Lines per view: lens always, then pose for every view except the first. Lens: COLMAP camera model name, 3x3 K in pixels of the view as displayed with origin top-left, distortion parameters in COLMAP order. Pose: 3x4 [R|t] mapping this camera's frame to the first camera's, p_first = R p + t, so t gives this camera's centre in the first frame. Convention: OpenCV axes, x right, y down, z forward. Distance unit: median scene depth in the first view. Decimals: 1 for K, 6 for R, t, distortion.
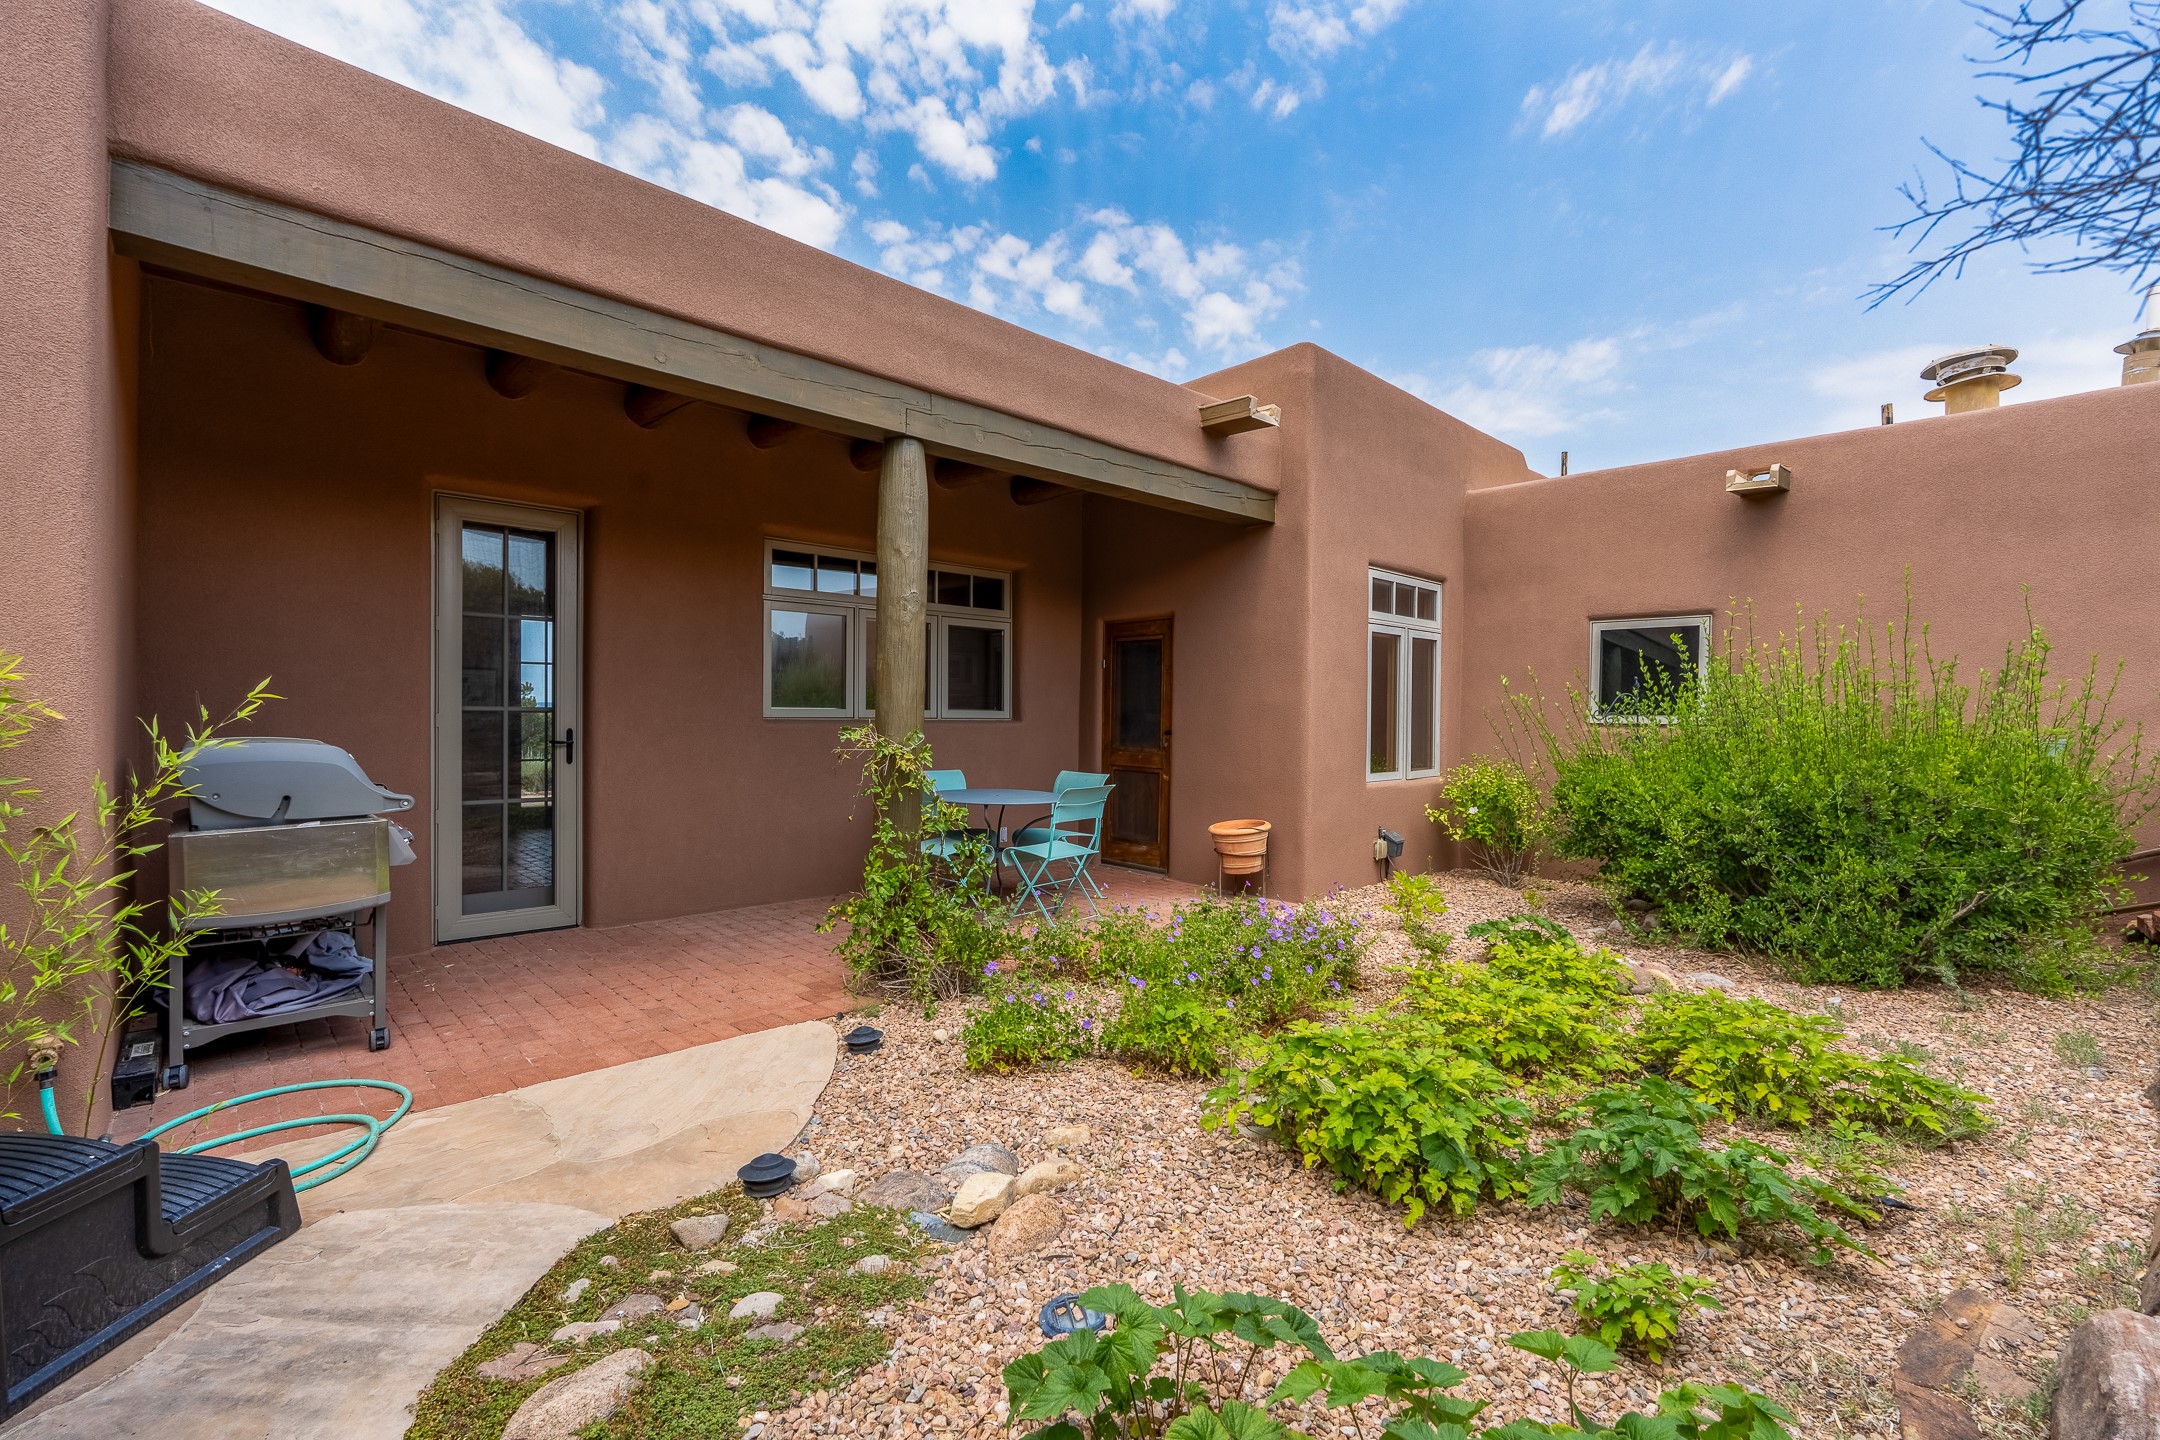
lens RADIAL K [[952.6, 0, 1091.2], [0, 952.6, 719.8], [0, 0, 1]] dist [-0.007673, 0.003111]
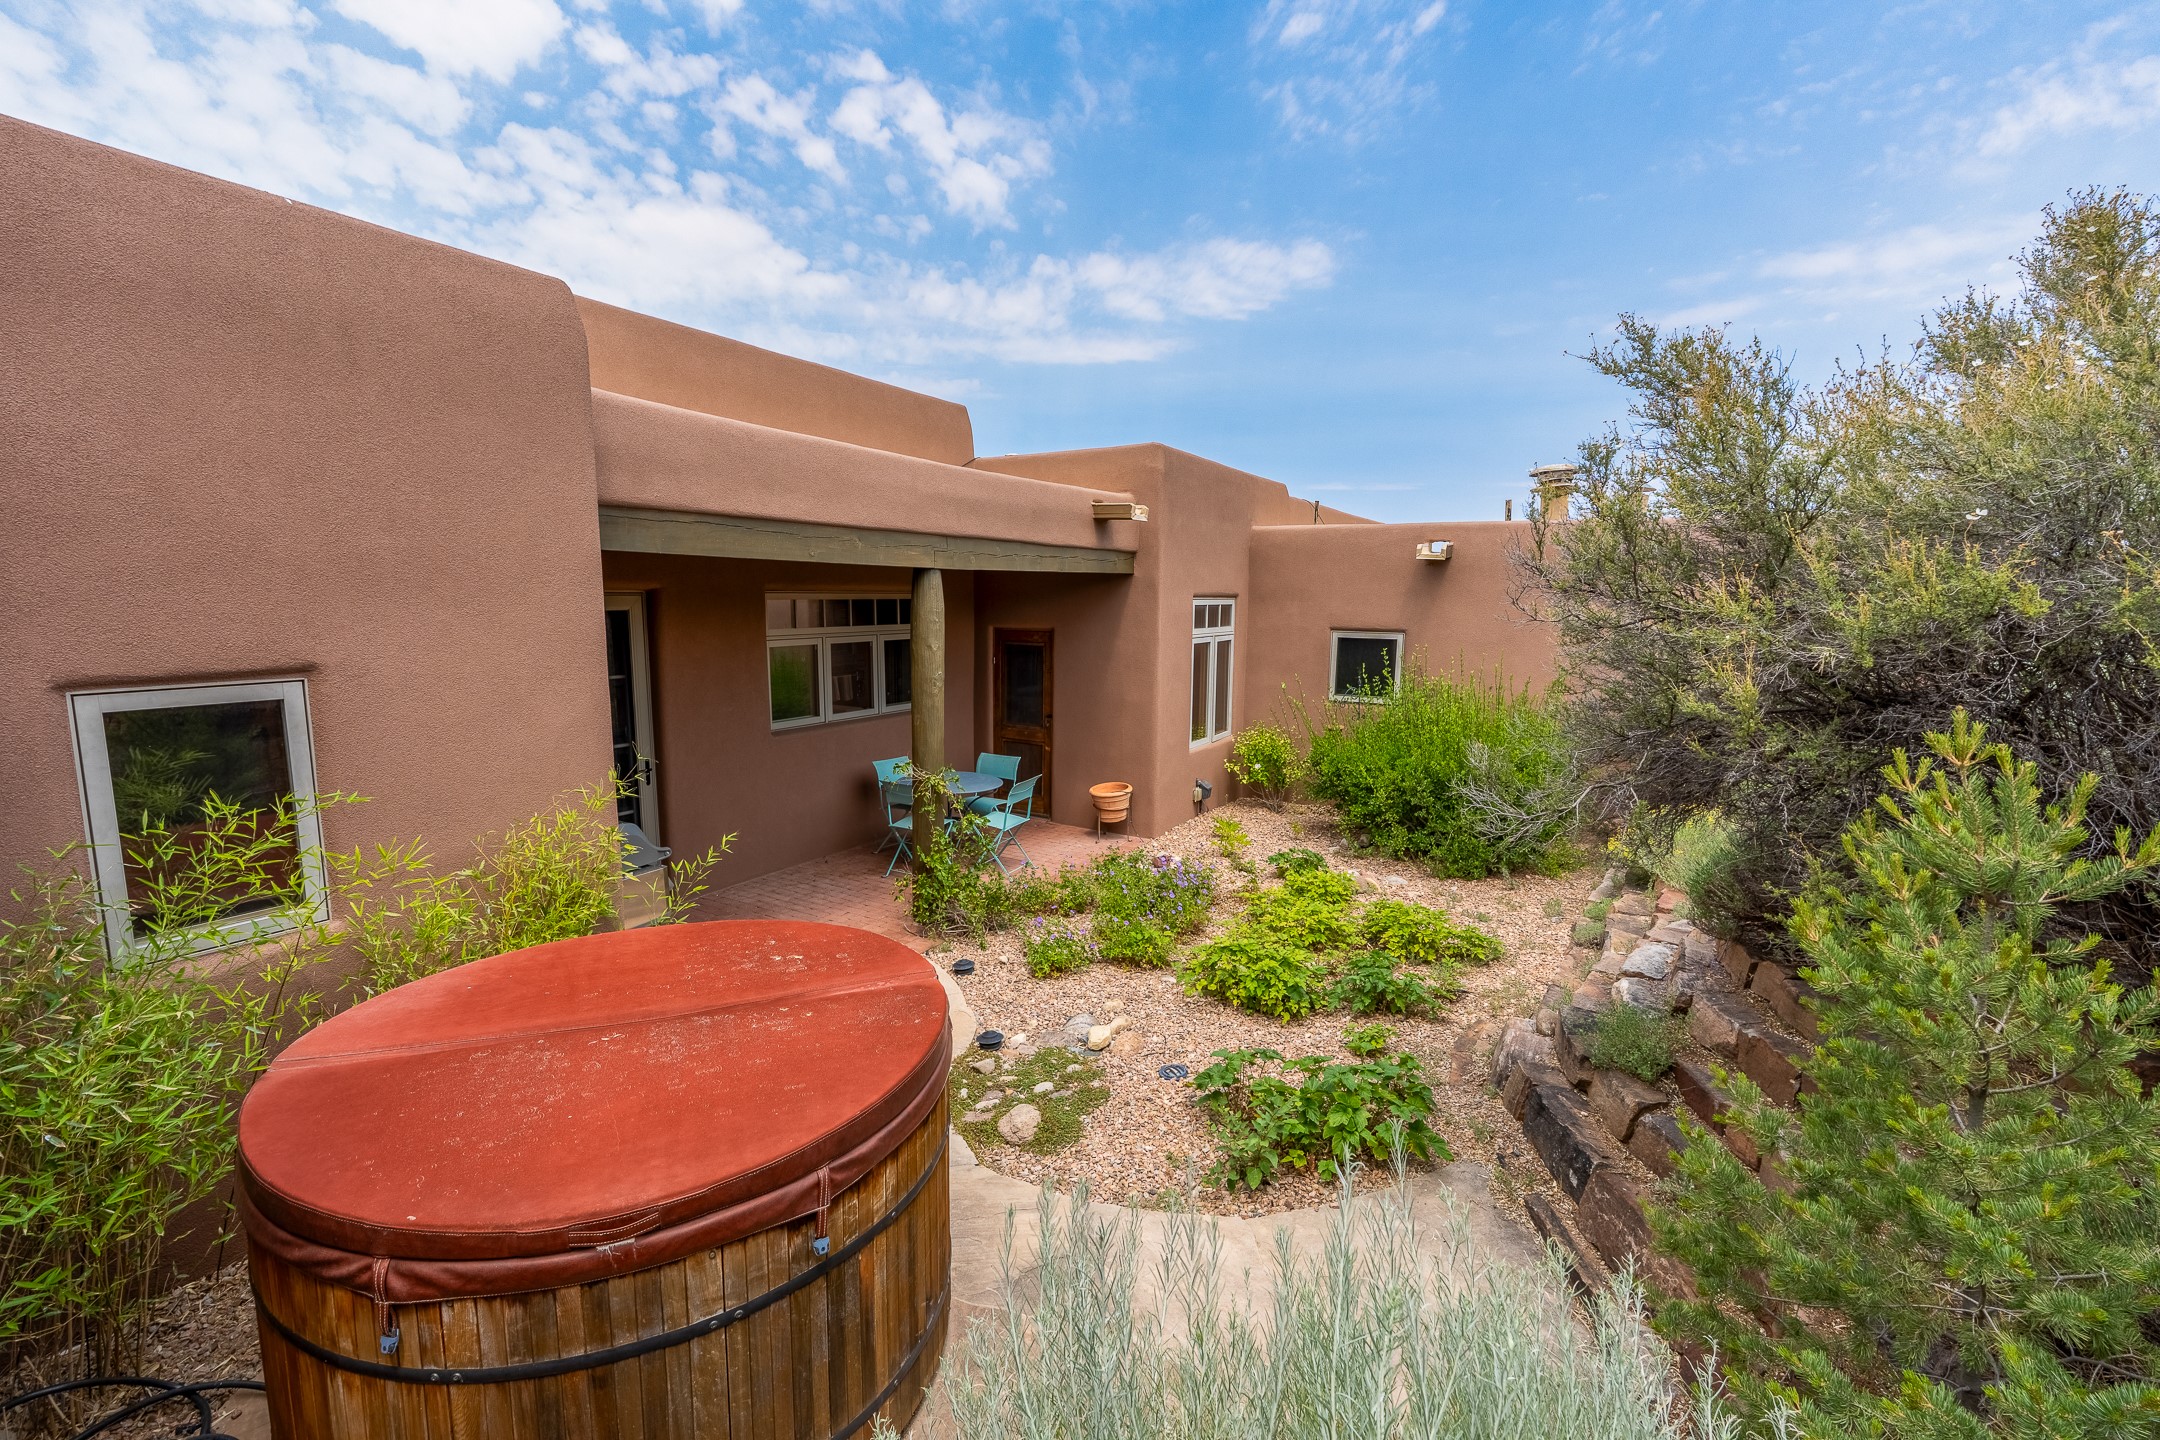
lens RADIAL K [[952.6, 0, 1102.4], [0, 952.6, 729.2], [0, 0, 1]] dist [-0.007673, 0.003111]
pose [[0.960974, -0.039423, 0.273817, -0.366559], [-0.000159, 0.989715, 0.143054, -0.271353], [-0.276640, -0.137515, 0.951084, -0.524413]]
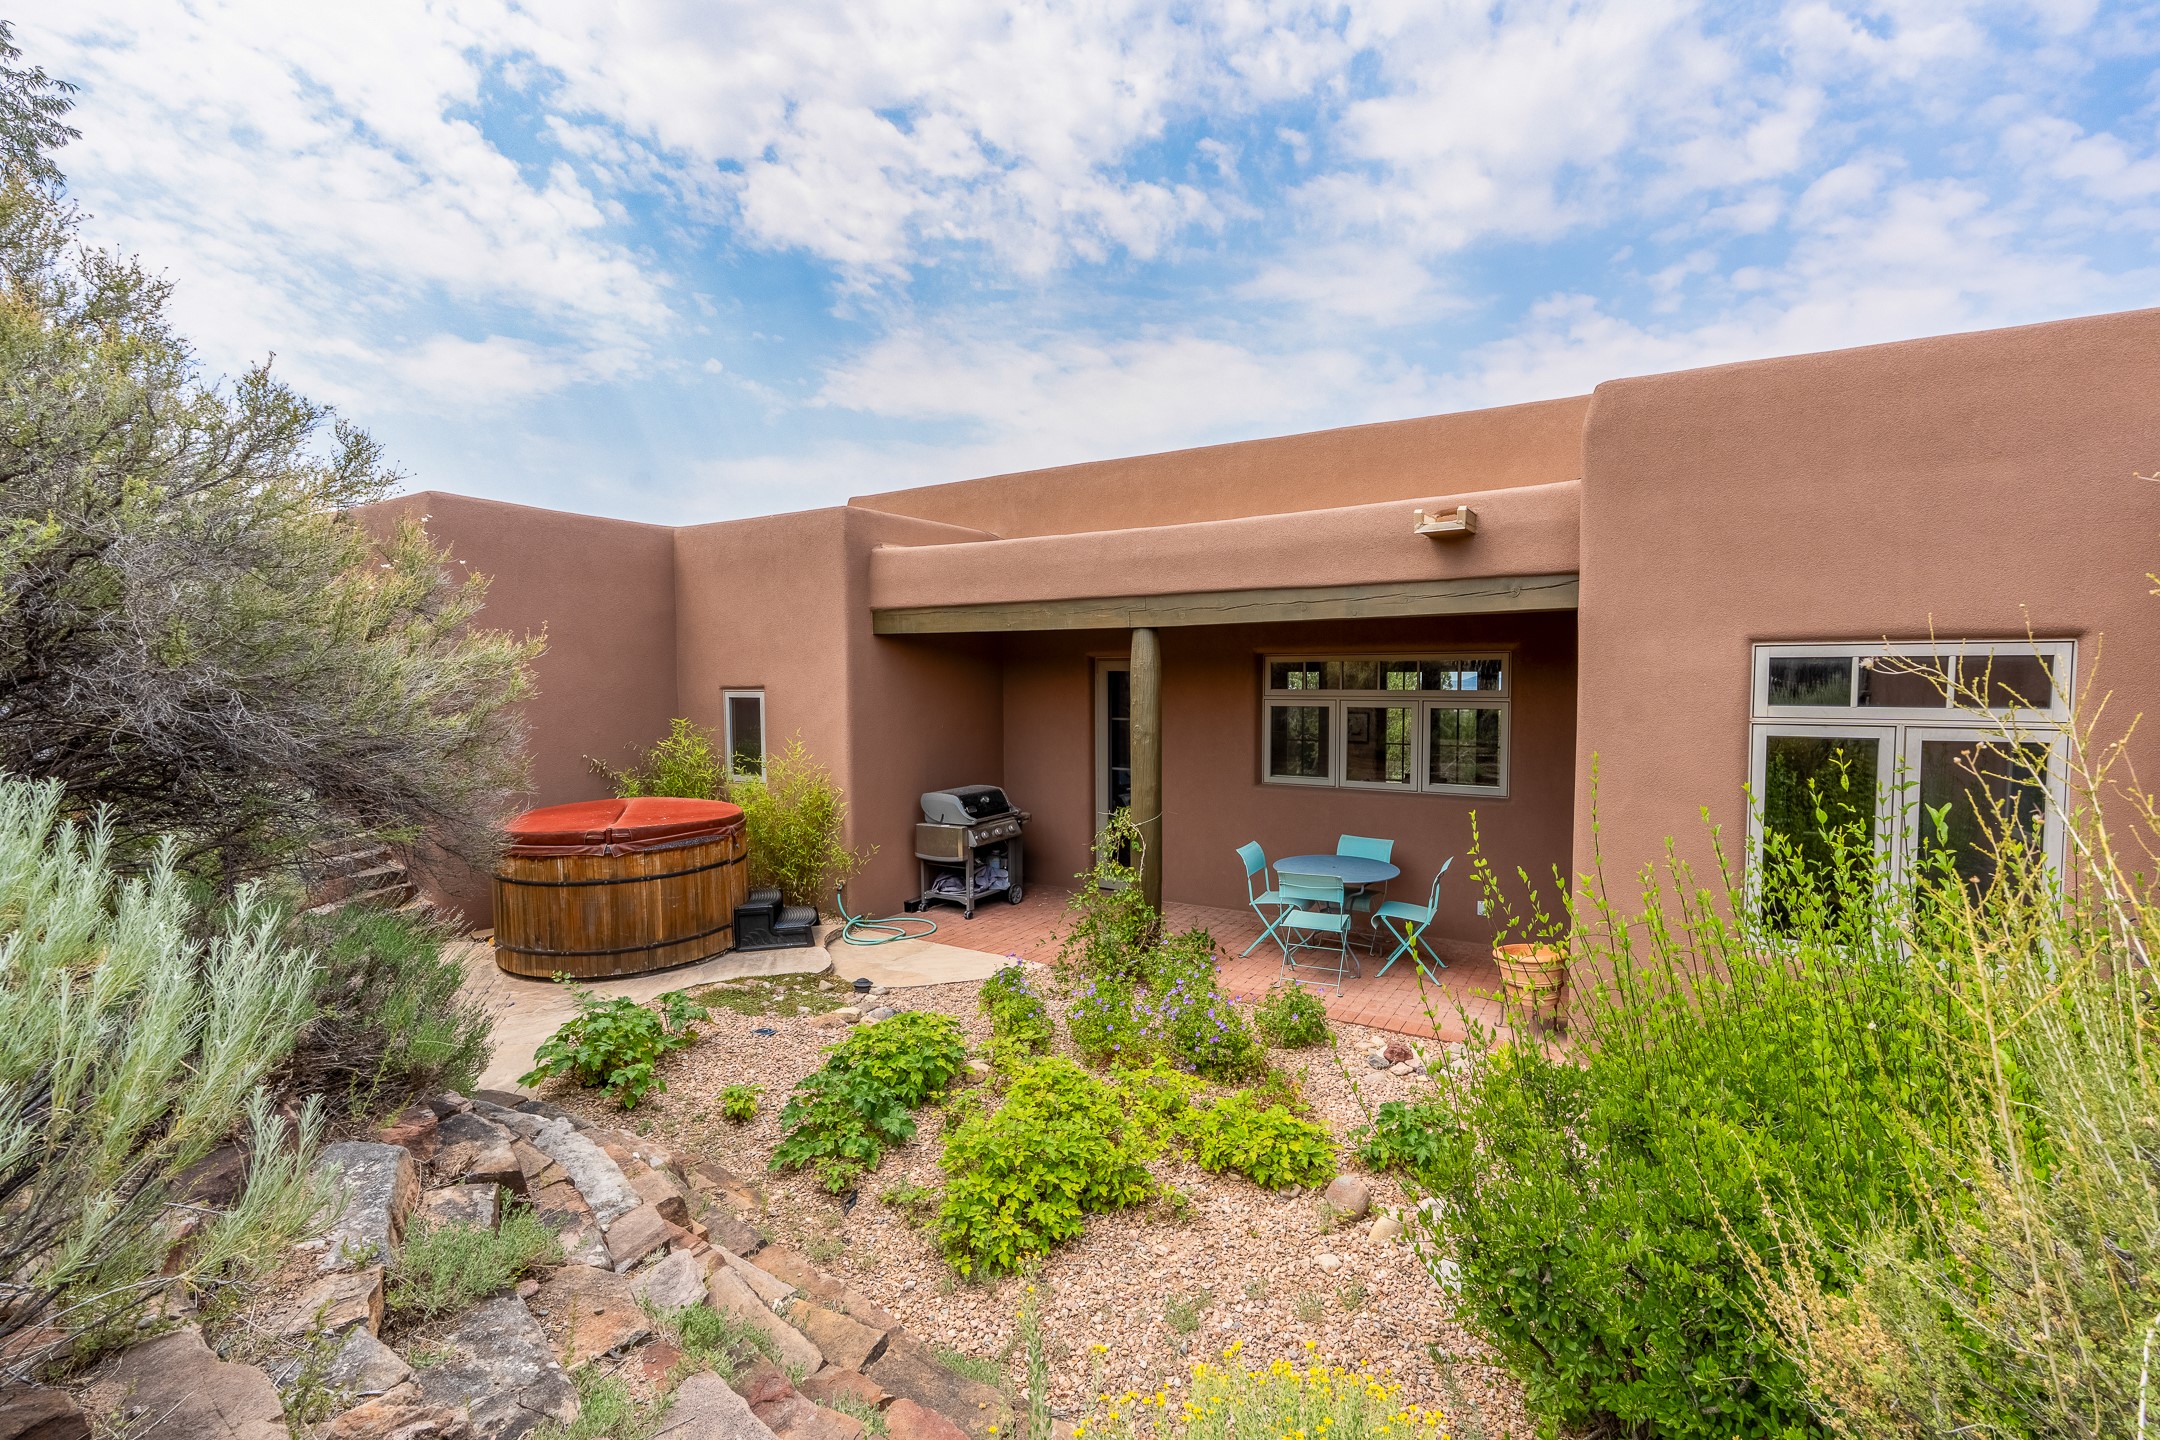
lens RADIAL K [[952.6, 0, 1066.2], [0, 952.6, 739.1], [0, 0, 1]] dist [-0.007673, 0.003111]
pose [[0.230128, 0.055272, -0.971589, 1.362325], [0.004918, 0.998307, 0.057957, -0.213596], [0.973148, -0.018116, 0.229466, 0.544111]]
